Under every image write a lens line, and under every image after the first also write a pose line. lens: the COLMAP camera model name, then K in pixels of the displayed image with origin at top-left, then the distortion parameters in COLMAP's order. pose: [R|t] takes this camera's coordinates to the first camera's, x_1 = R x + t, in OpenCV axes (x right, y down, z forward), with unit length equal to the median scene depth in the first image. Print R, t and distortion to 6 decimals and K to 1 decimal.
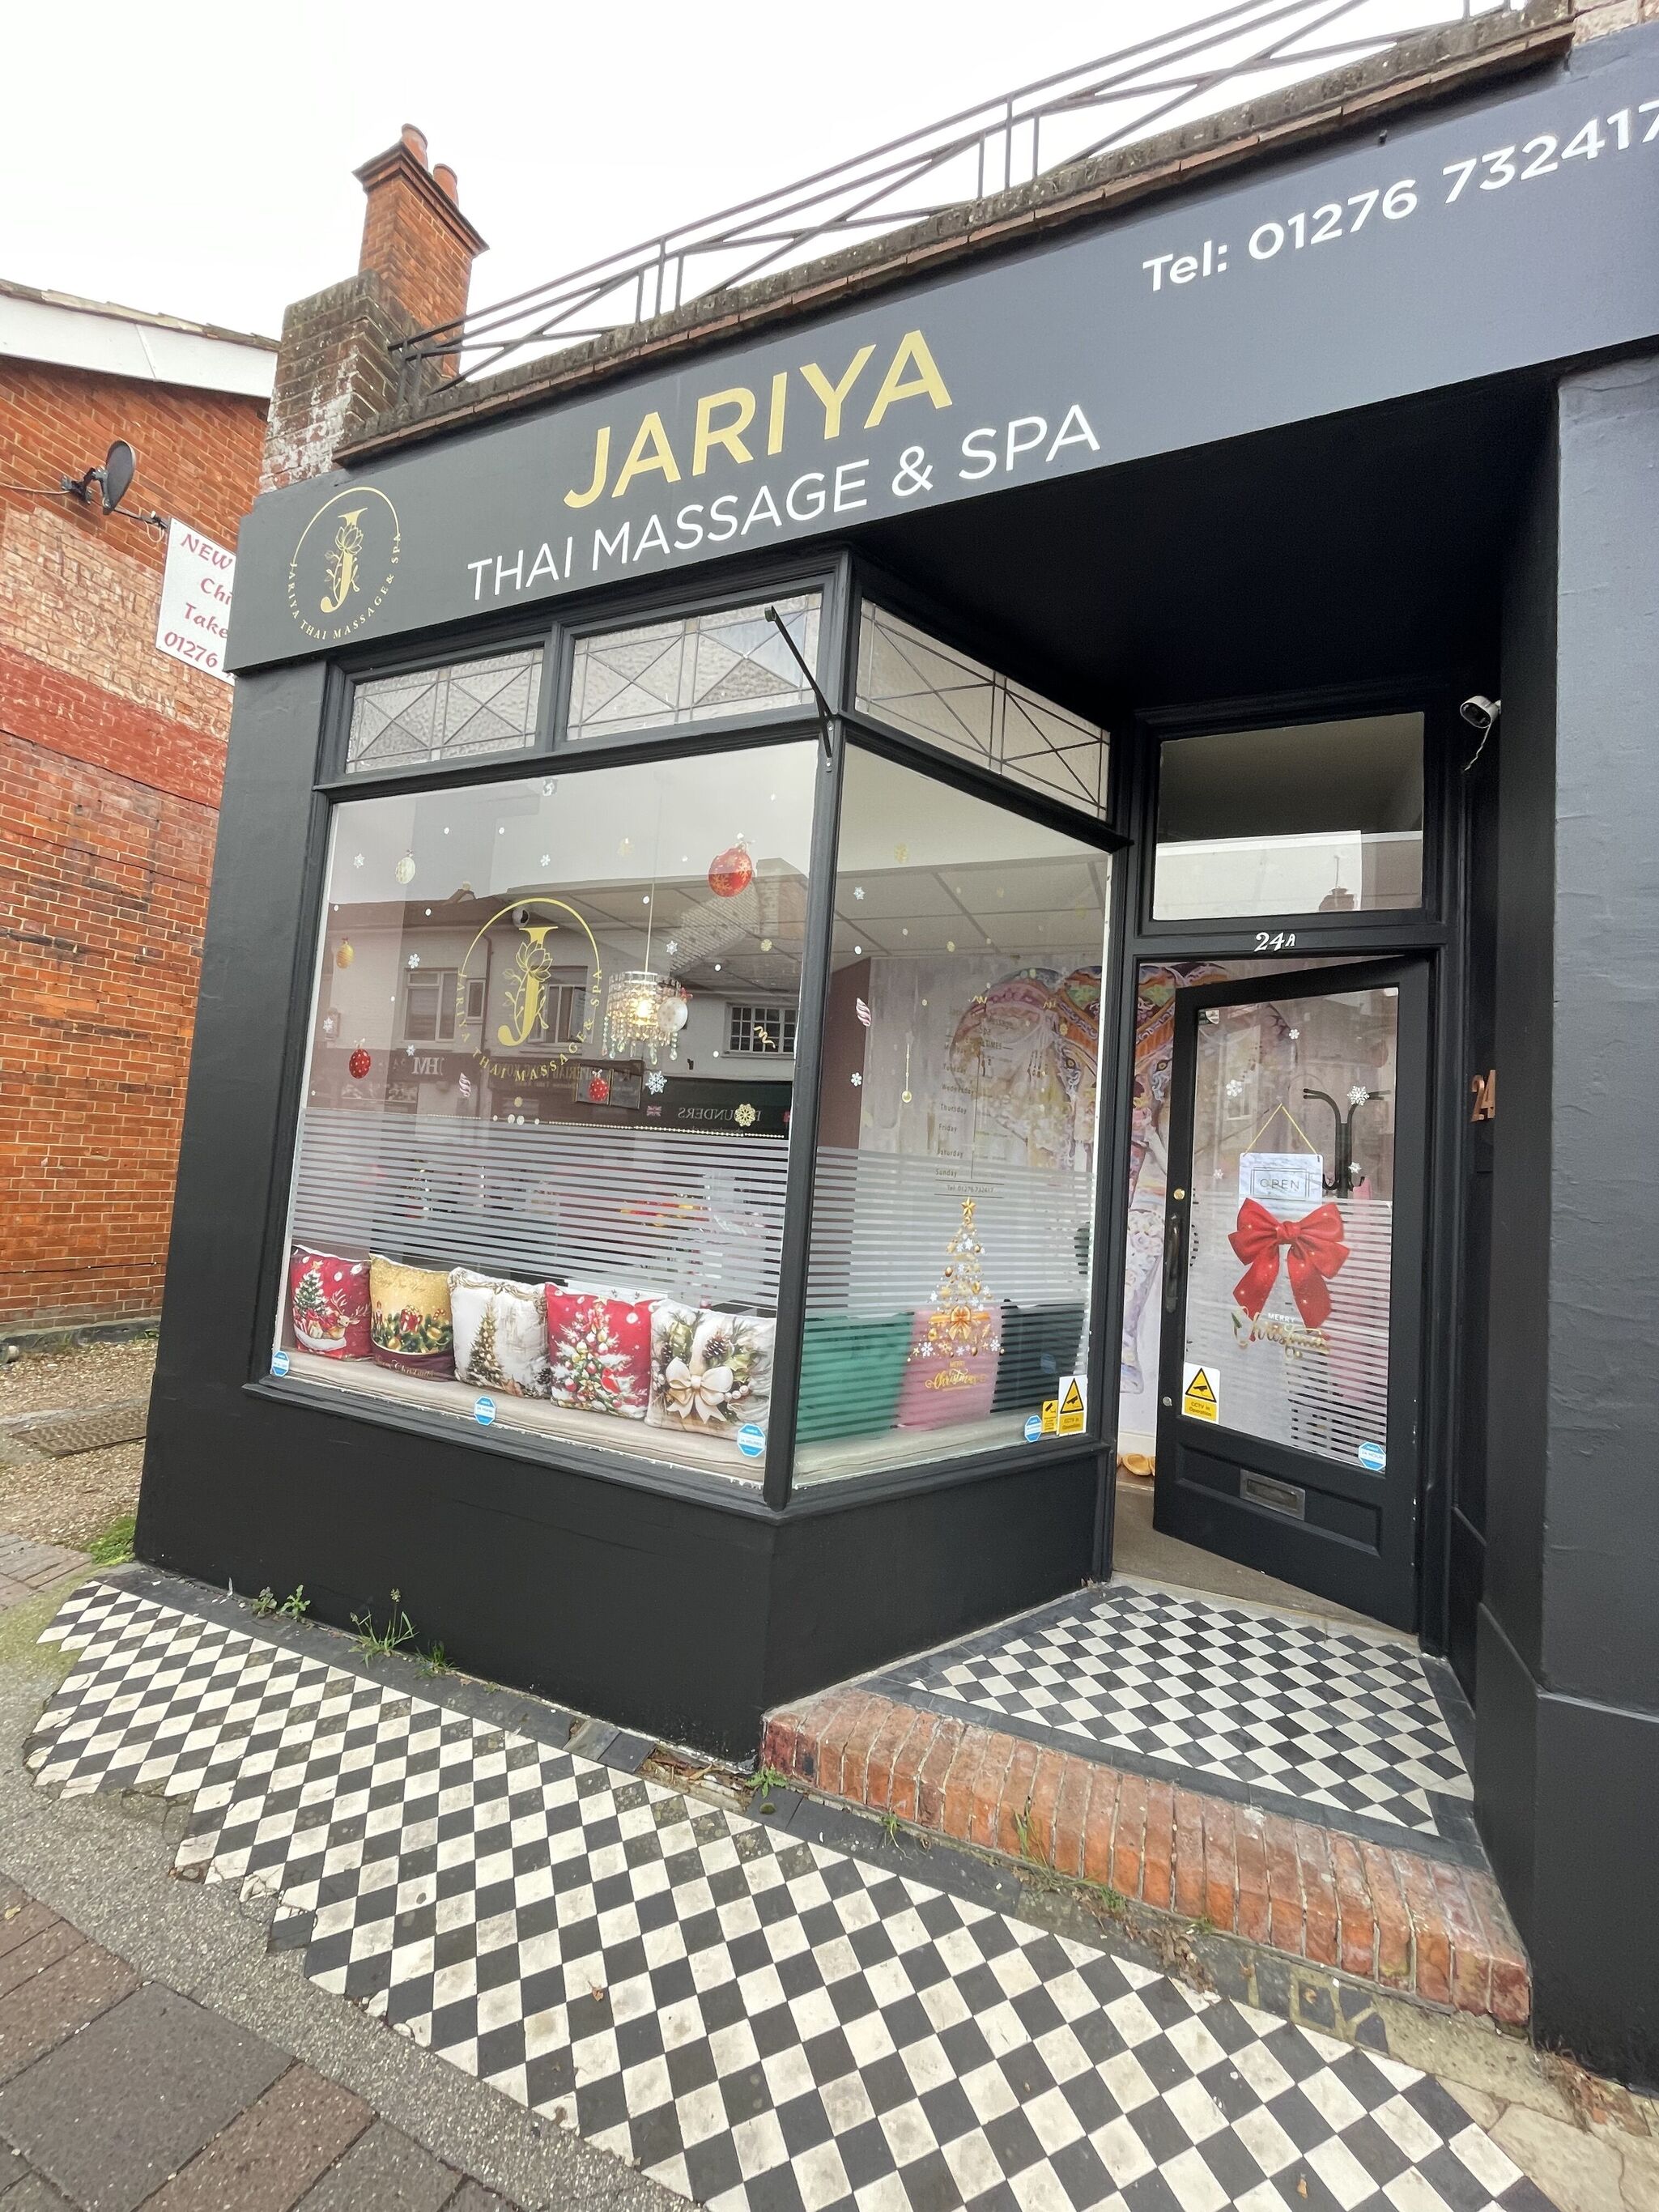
lens RADIAL K [[891.7, 0, 837.3], [0, 891.7, 1103.1], [0, 0, 1]] dist [-0.008037, 0.001125]
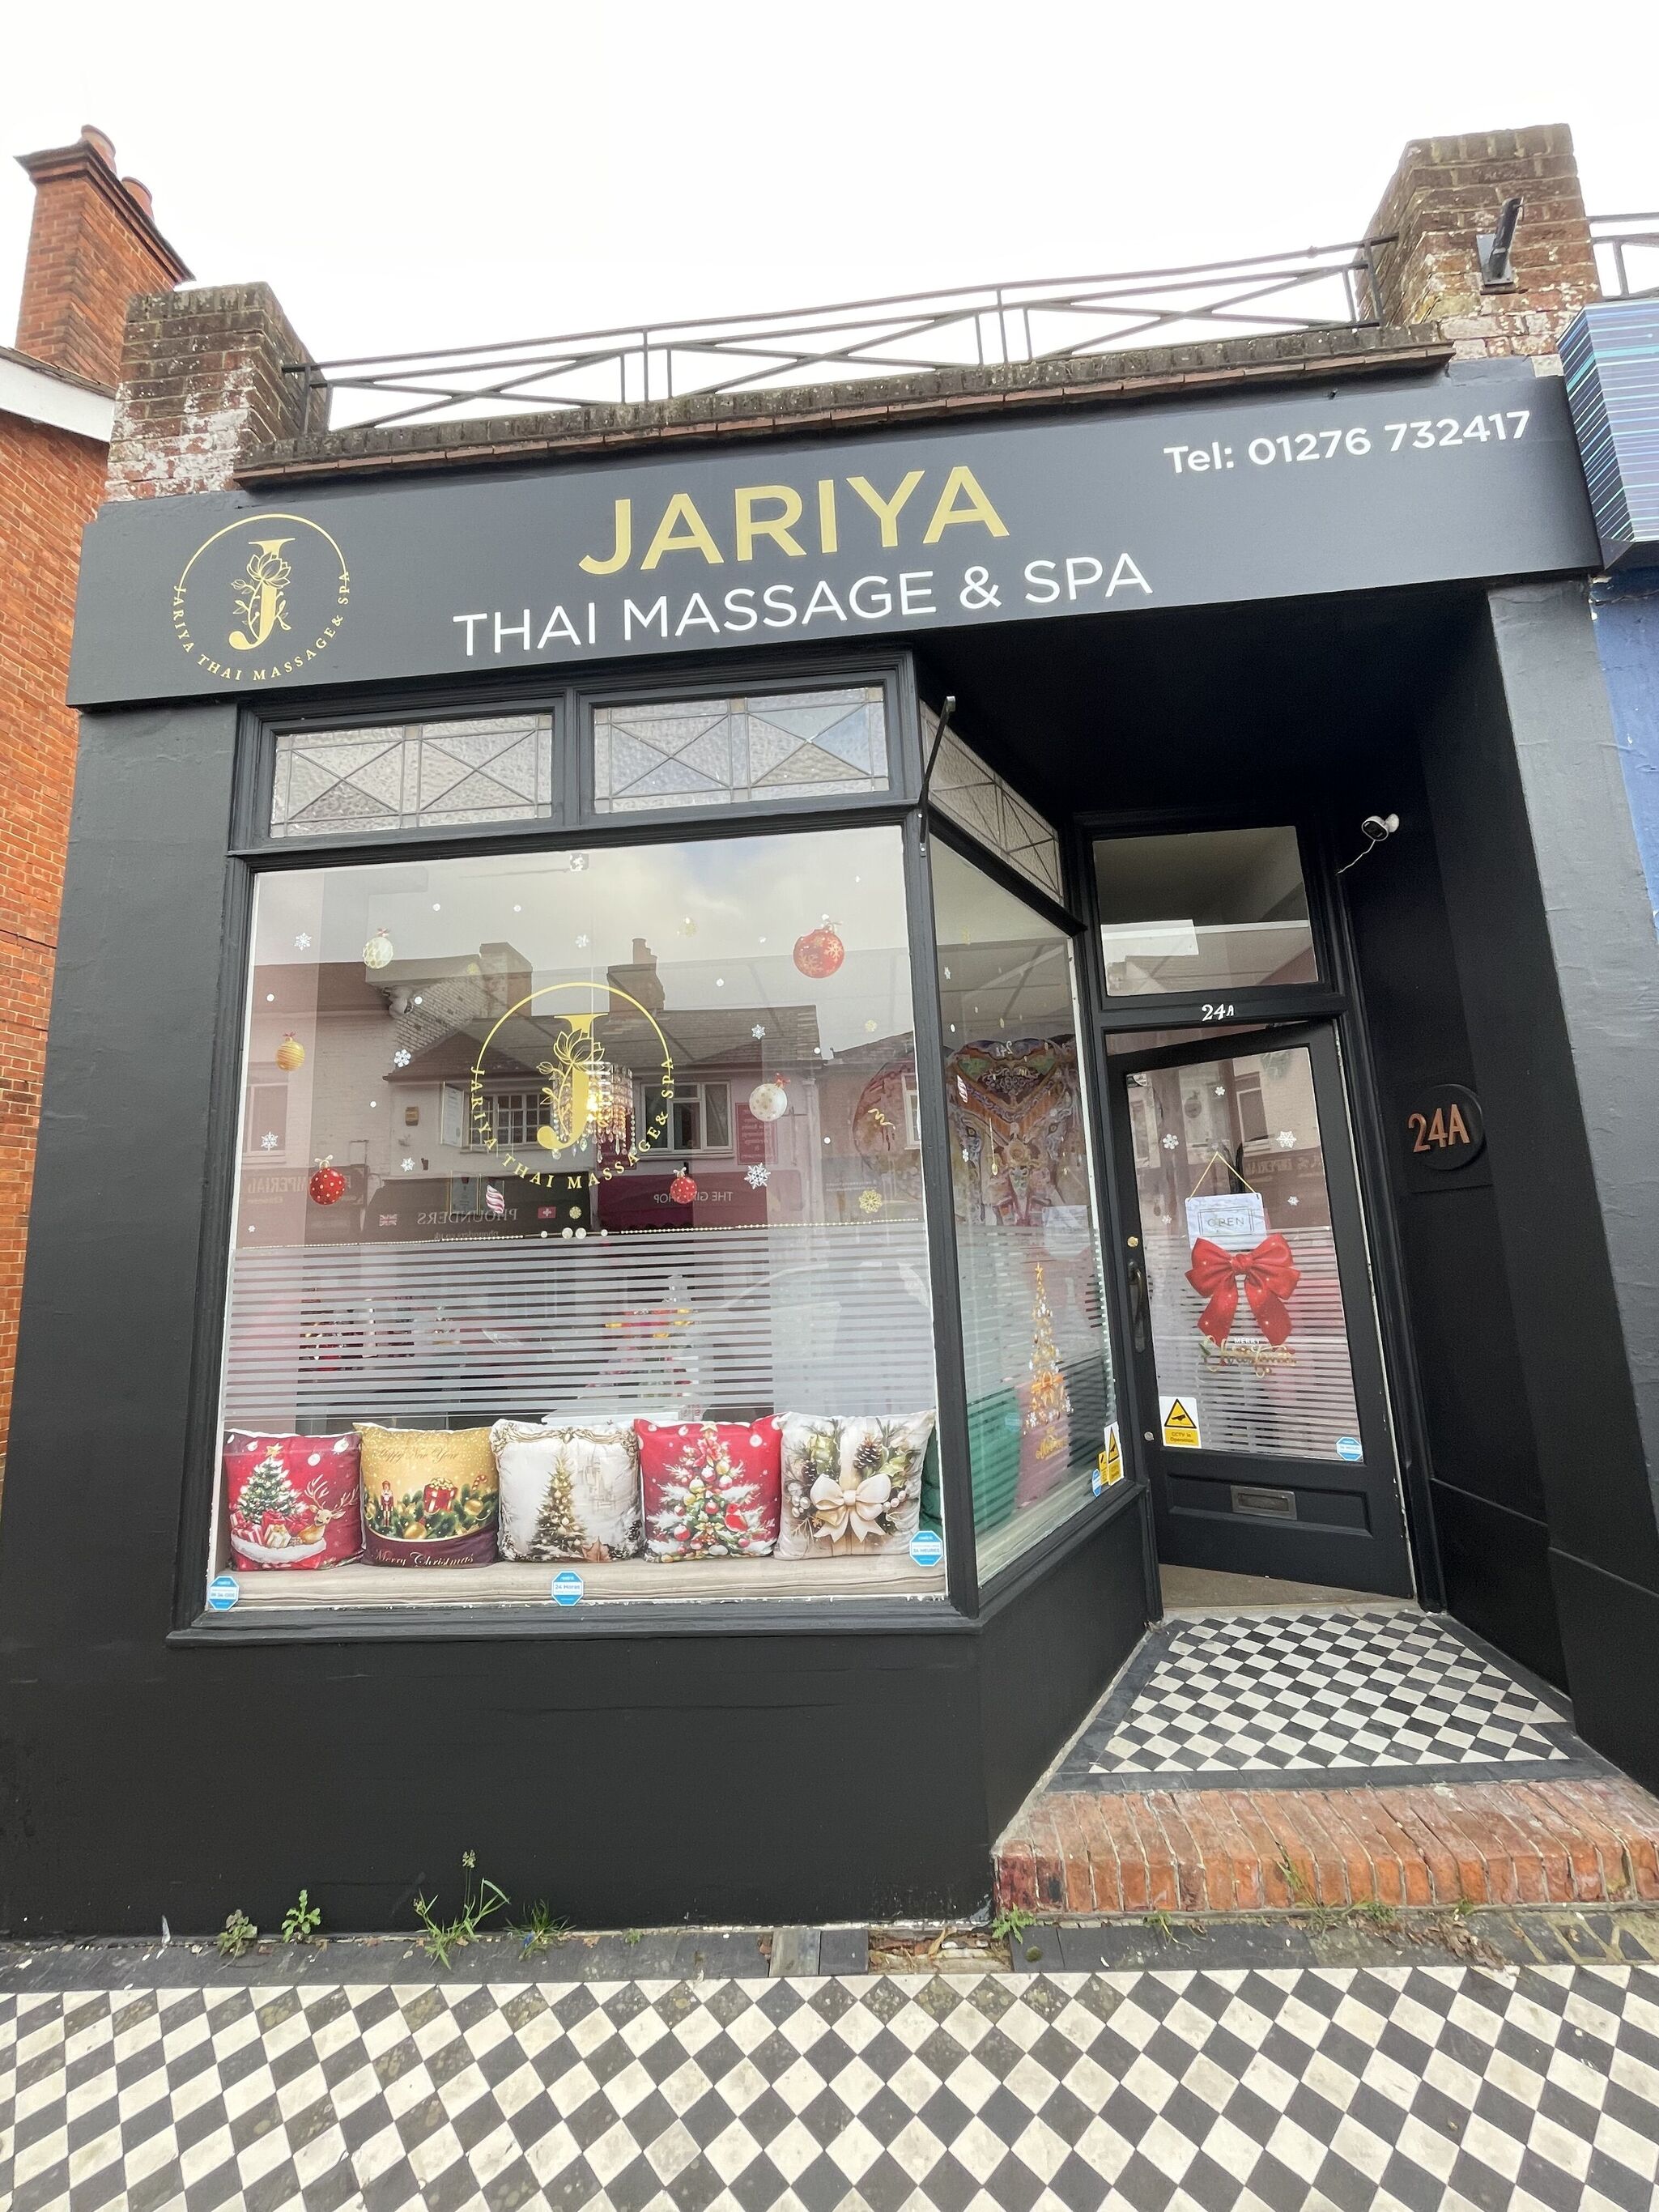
lens RADIAL K [[891.7, 0, 837.5], [0, 891.7, 1101.8], [0, 0, 1]] dist [-0.008037, 0.001125]
pose [[0.941889, -0.056281, 0.331177, -0.422532], [0.086774, 0.993169, -0.078010, -0.020047], [-0.324525, 0.102215, 0.940338, 0.093544]]
